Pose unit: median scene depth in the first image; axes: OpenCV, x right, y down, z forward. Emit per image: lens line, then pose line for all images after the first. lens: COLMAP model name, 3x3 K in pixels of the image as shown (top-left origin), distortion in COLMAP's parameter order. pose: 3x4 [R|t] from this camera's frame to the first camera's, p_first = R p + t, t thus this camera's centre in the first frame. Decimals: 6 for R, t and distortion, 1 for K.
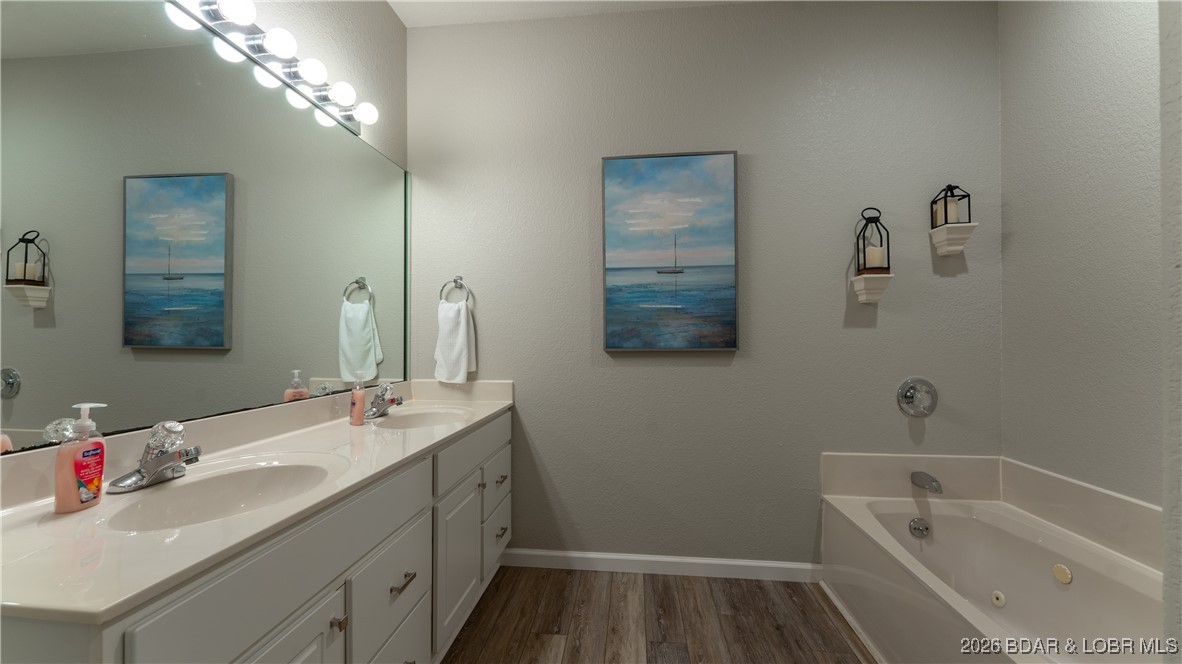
lens RADIAL K [[481.1, 0, 583.5], [0, 481.1, 332.9], [0, 0, 1]] dist [0.002731, 0.000108]
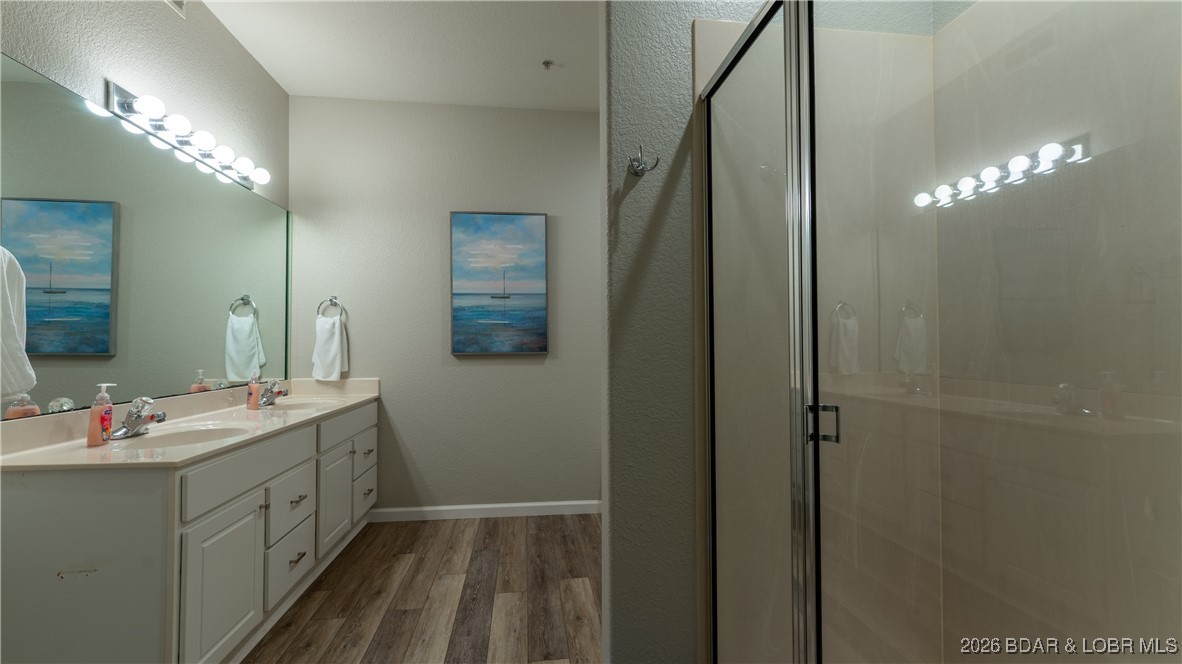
lens RADIAL K [[490.8, 0, 583.1], [0, 490.8, 334.2], [0, 0, 1]] dist [0.002206, -0.000464]
pose [[0.973819, 0.003348, 0.227300, 0.090360], [-0.000967, 0.999943, -0.010587, -0.005288], [-0.227323, 0.010090, 0.973767, -0.426253]]
